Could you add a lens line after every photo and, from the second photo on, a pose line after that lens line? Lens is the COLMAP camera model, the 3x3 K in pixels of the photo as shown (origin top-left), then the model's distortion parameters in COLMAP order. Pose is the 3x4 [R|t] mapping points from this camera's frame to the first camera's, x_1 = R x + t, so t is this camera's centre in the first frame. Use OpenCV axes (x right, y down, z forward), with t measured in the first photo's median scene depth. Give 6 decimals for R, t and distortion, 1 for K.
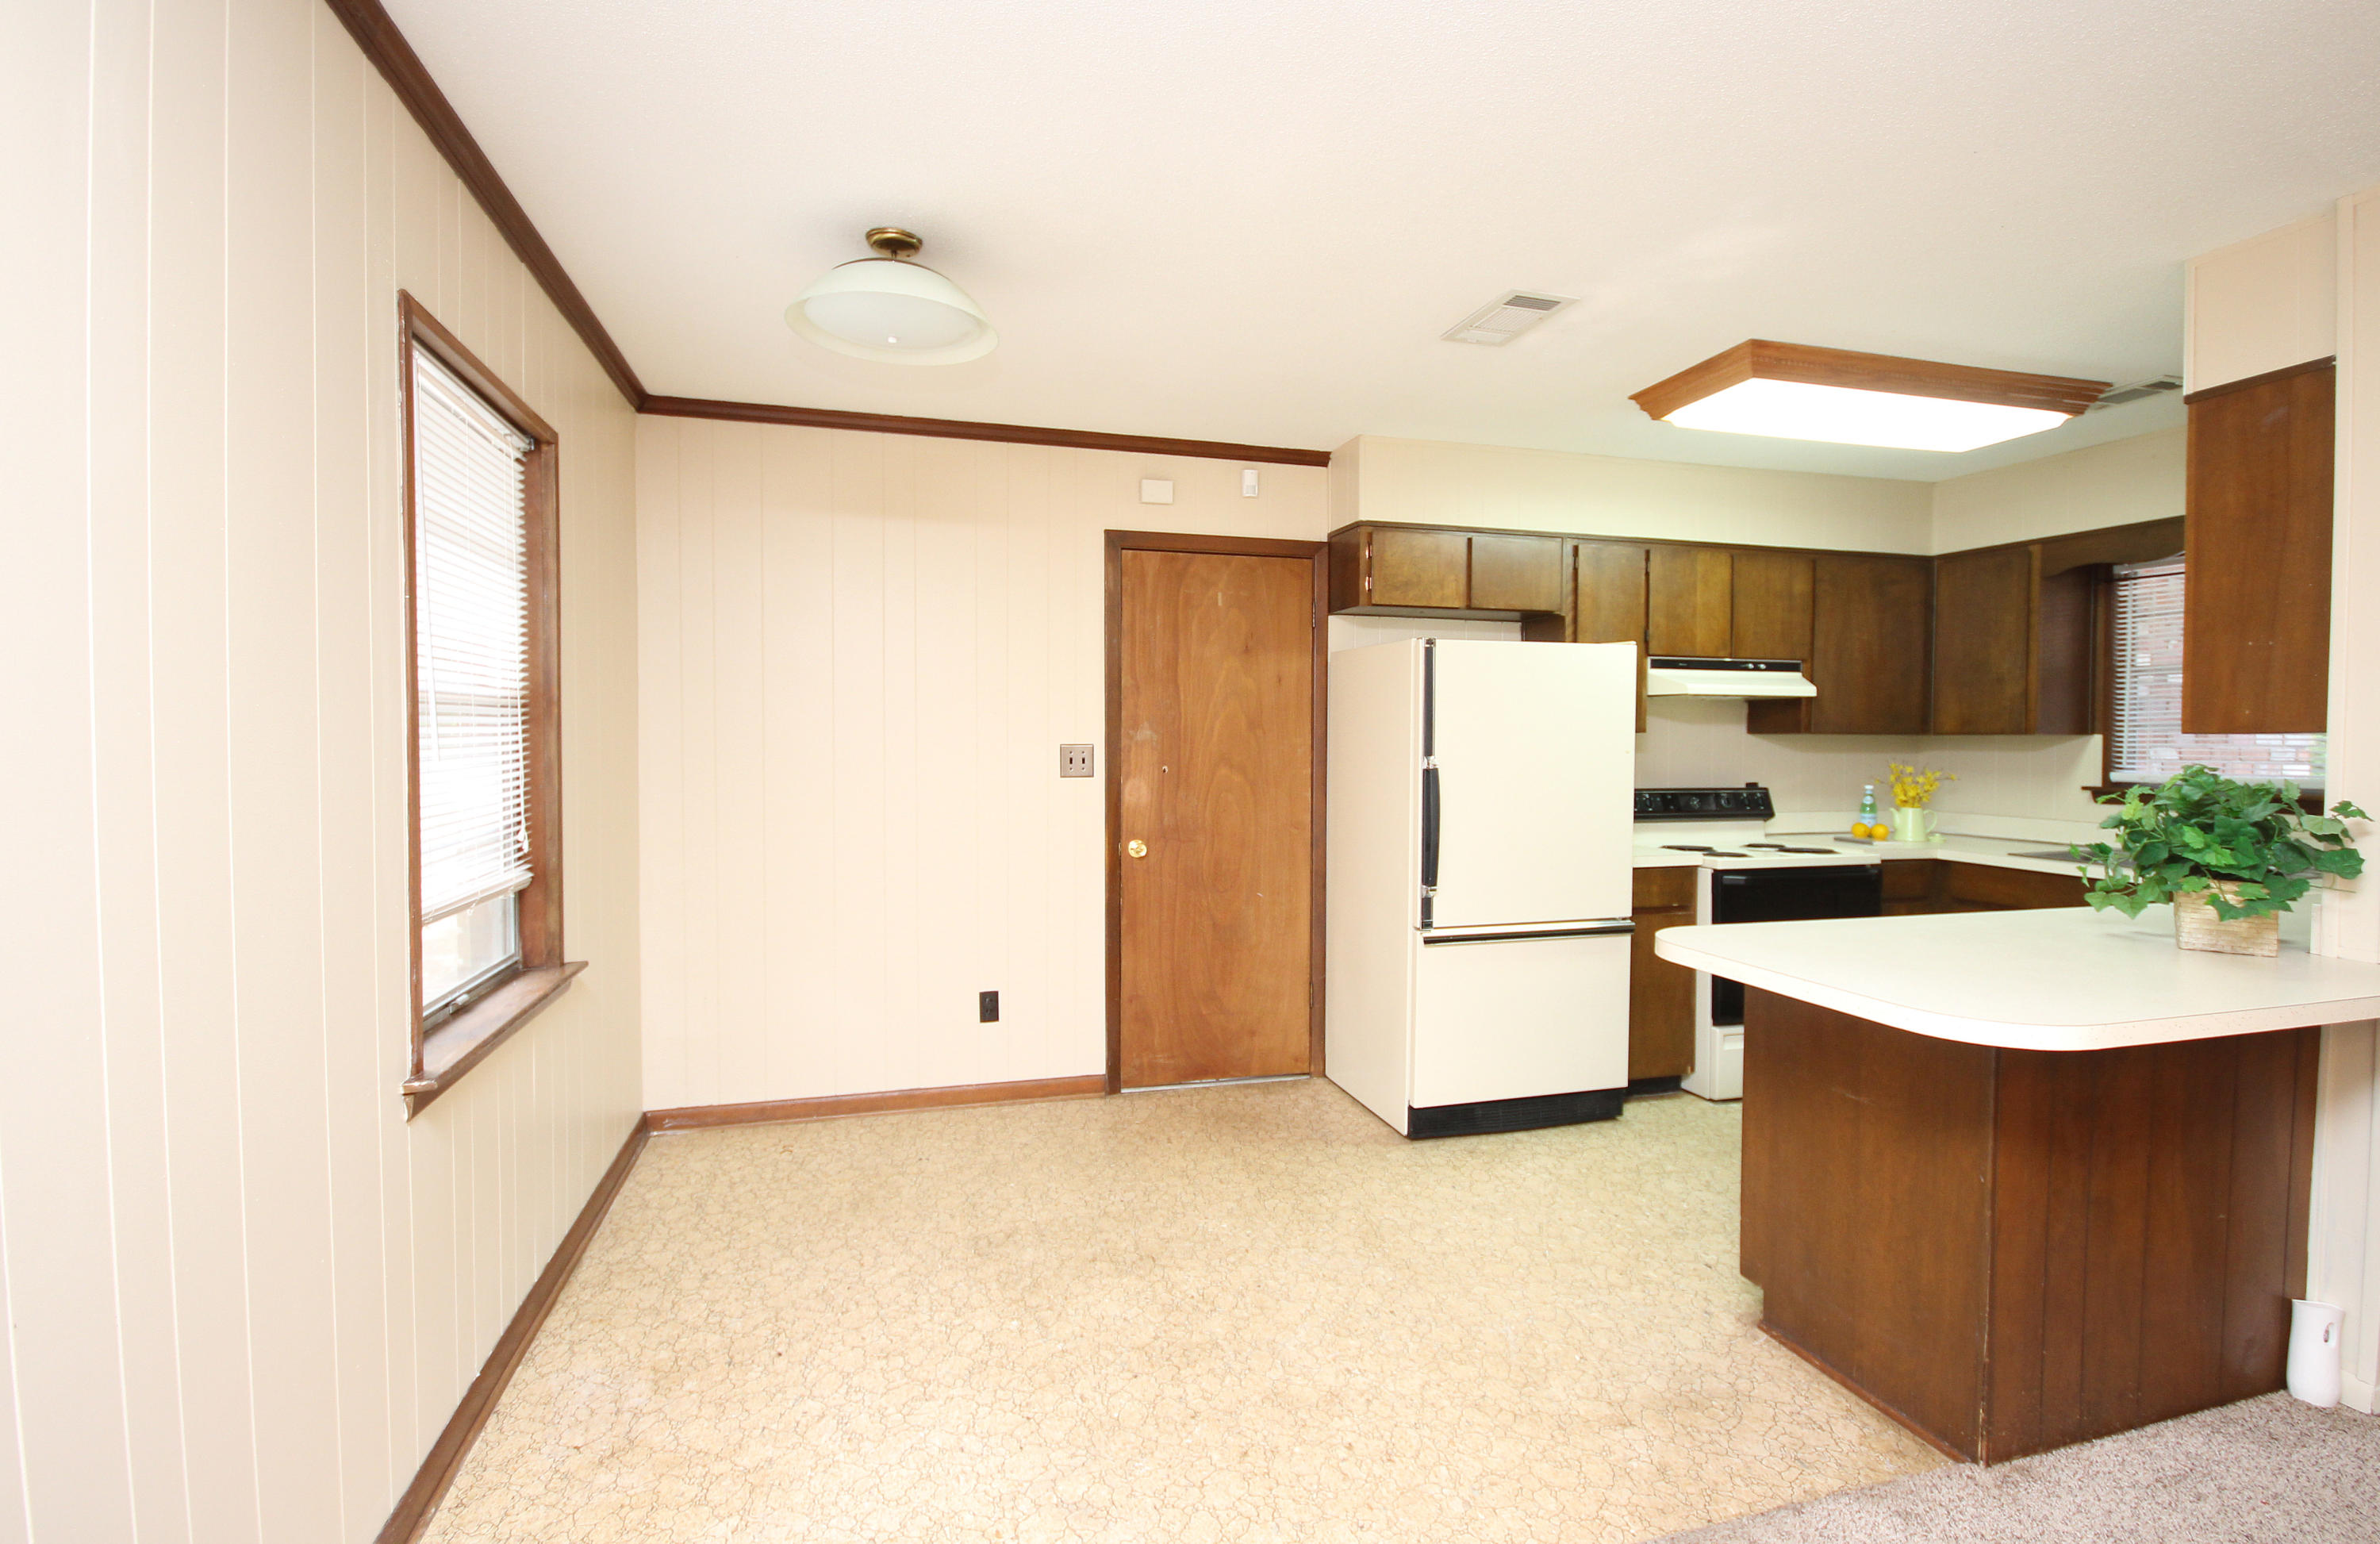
lens RADIAL K [[1129.8, 0, 1207.4], [0, 1129.8, 770.8], [0, 0, 1]] dist [0.001239, 0.001386]
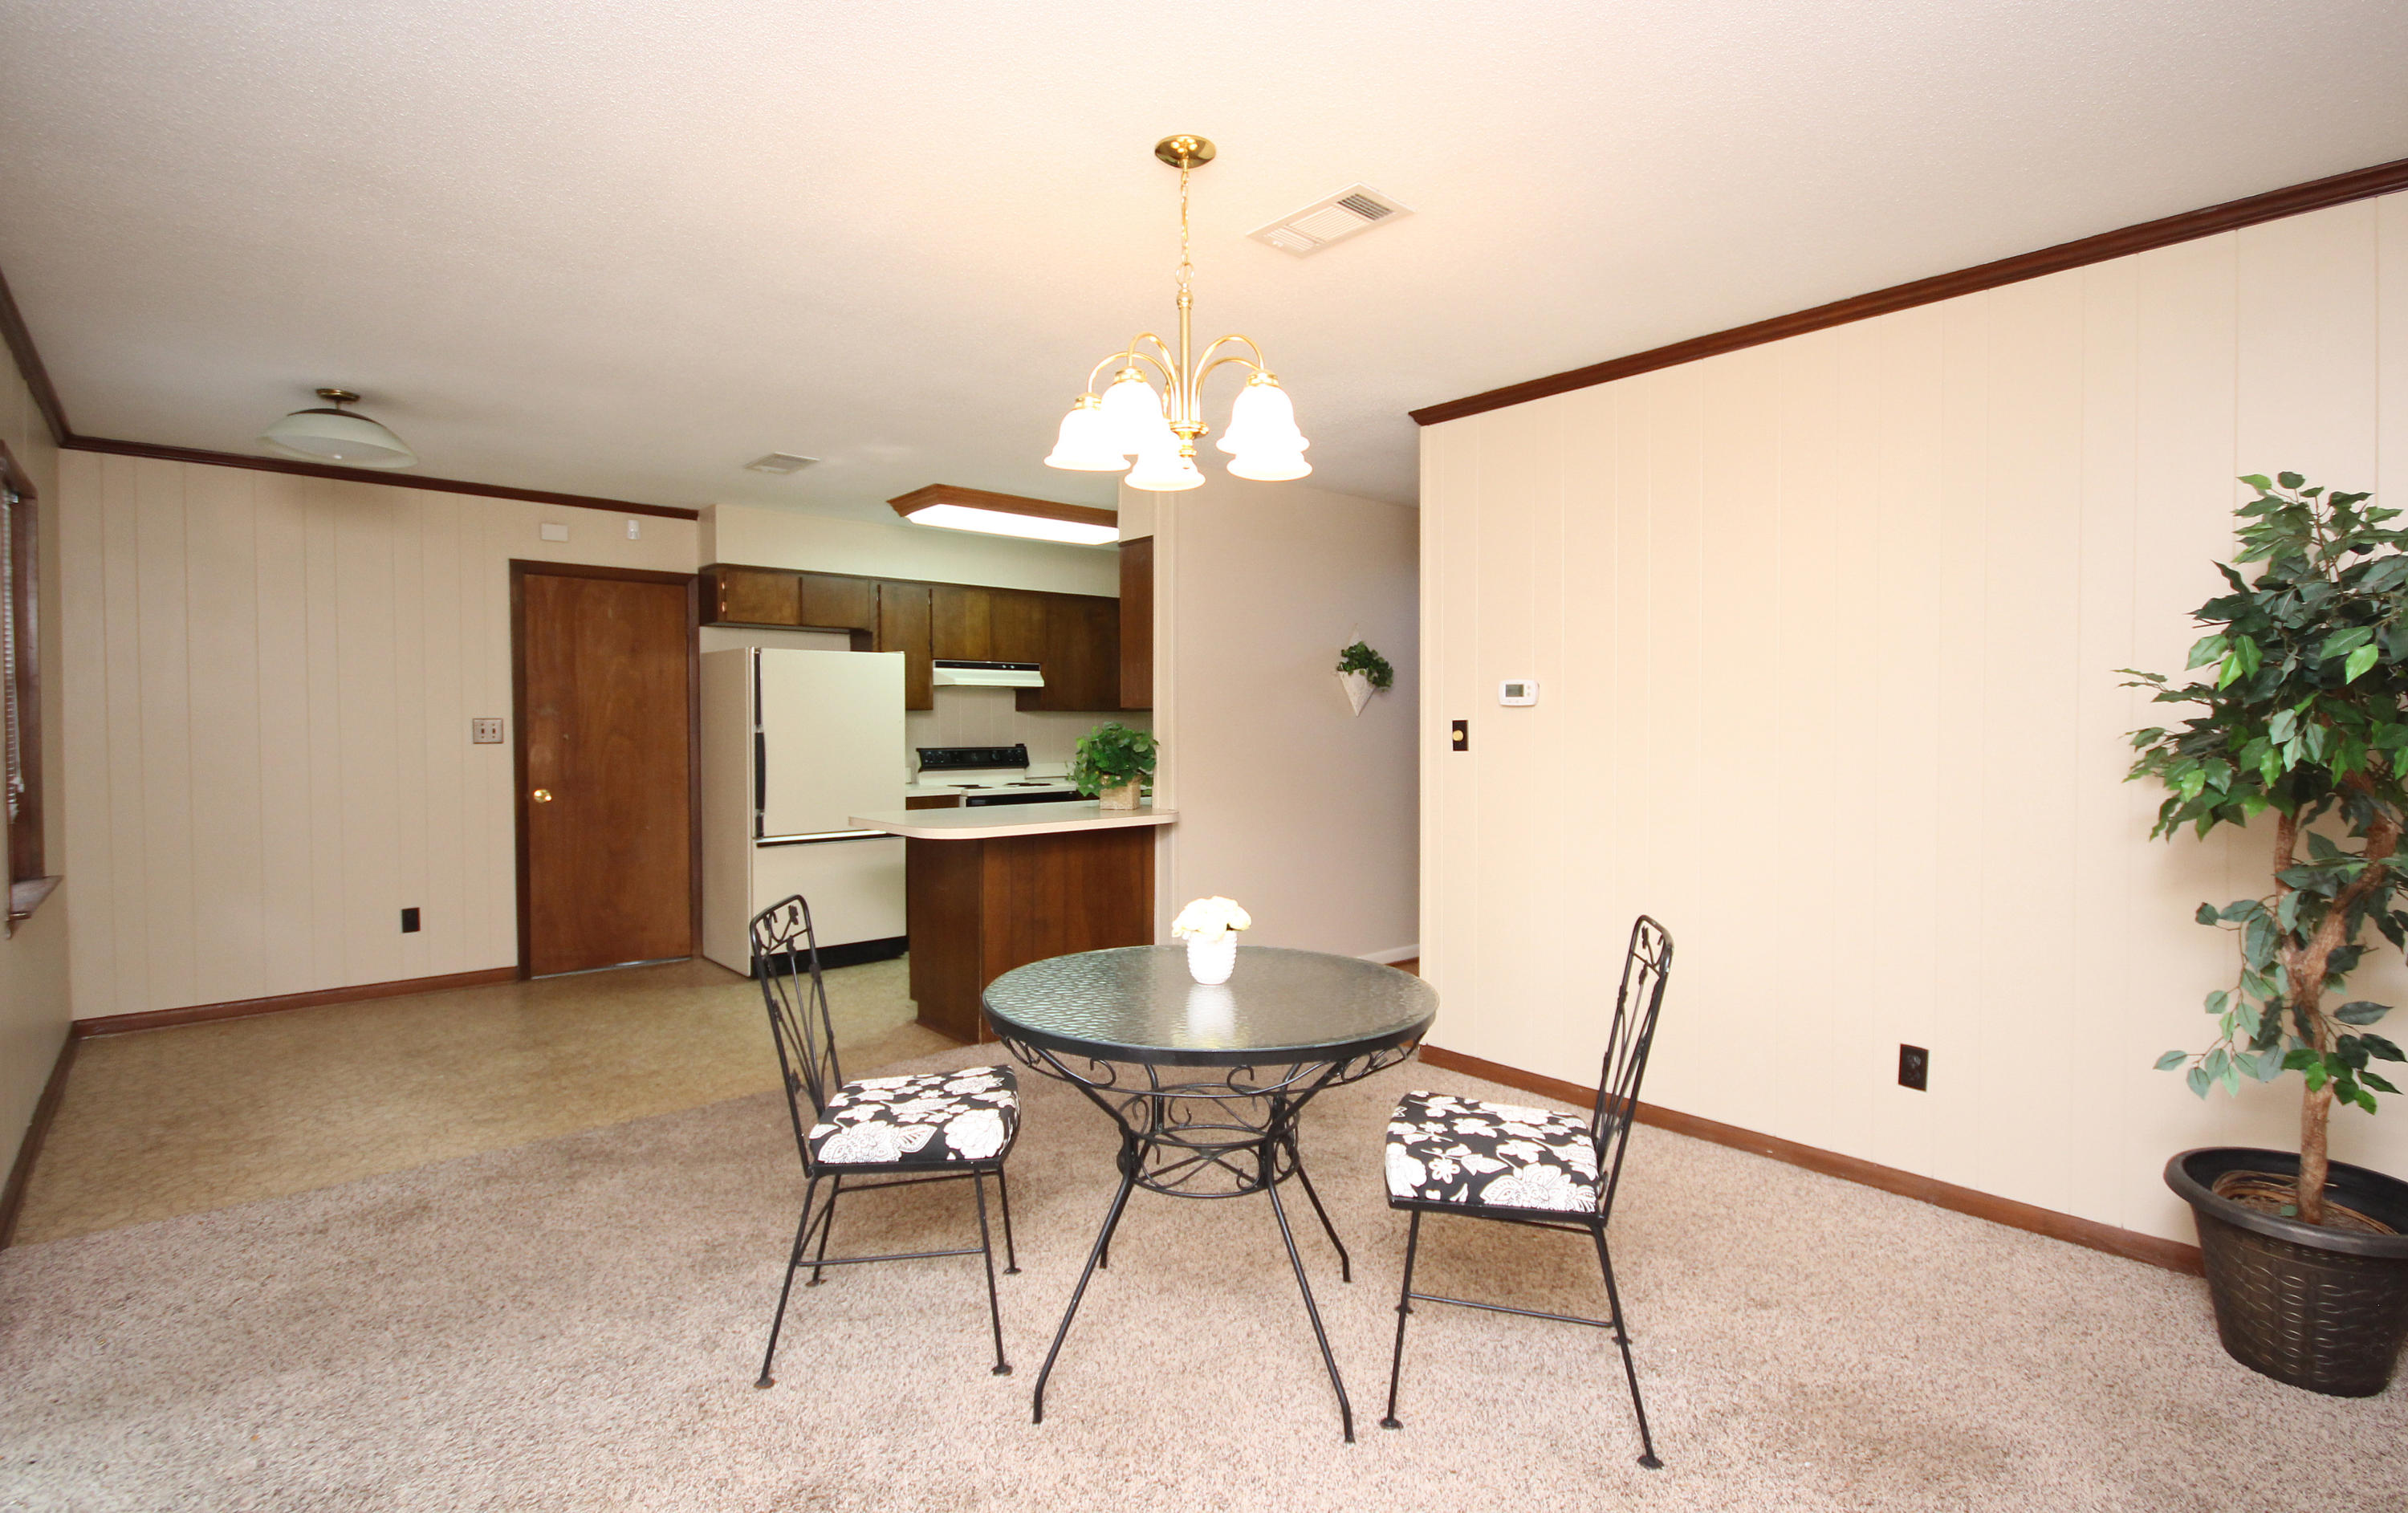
lens RADIAL K [[1142.4, 0, 1226.7], [0, 1142.4, 744.7], [0, 0, 1]] dist [0.005725, -0.006837]
pose [[0.901726, -0.014810, 0.432054, 0.083782], [0.019061, 0.999803, -0.005510, 0.030063], [-0.431887, 0.013204, 0.901831, -0.570721]]
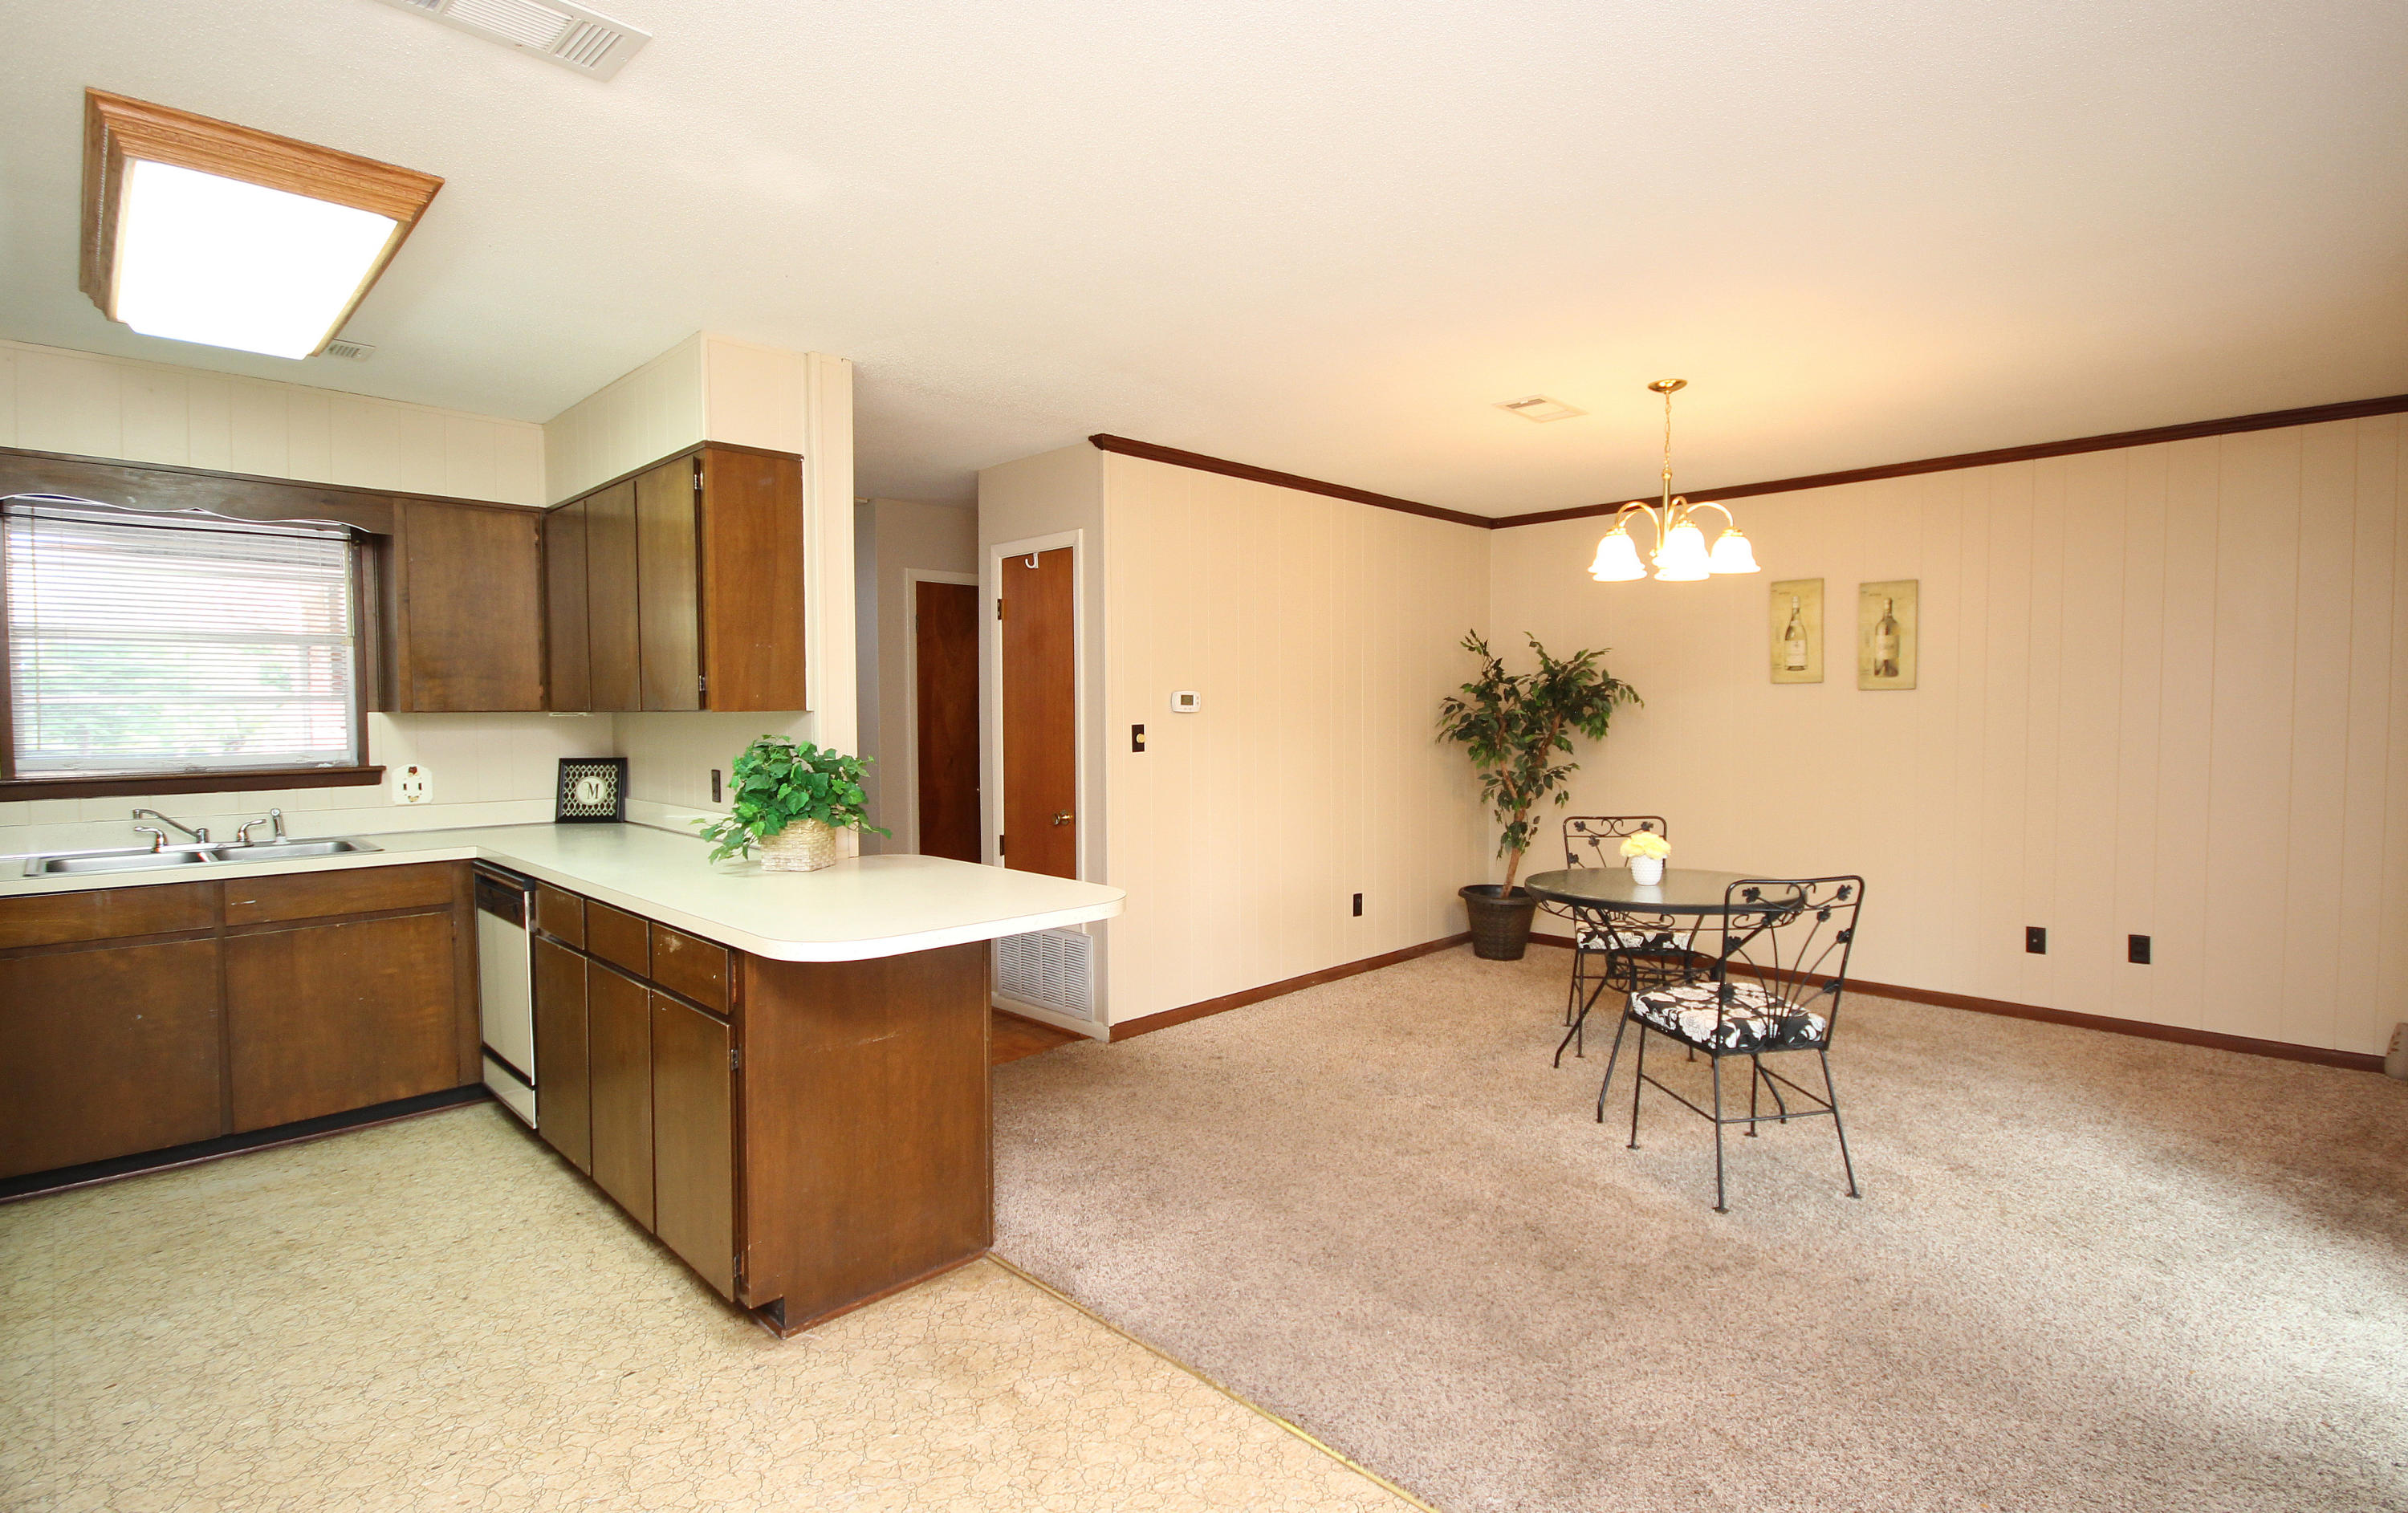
lens RADIAL K [[1142.4, 0, 1223.4], [0, 1142.4, 749.0], [0, 0, 1]] dist [0.005725, -0.006837]
pose [[-0.497176, -0.034390, 0.866968, -0.309918], [0.028455, 0.998030, 0.055907, -0.027759], [-0.867183, 0.052465, -0.495218, 0.682130]]
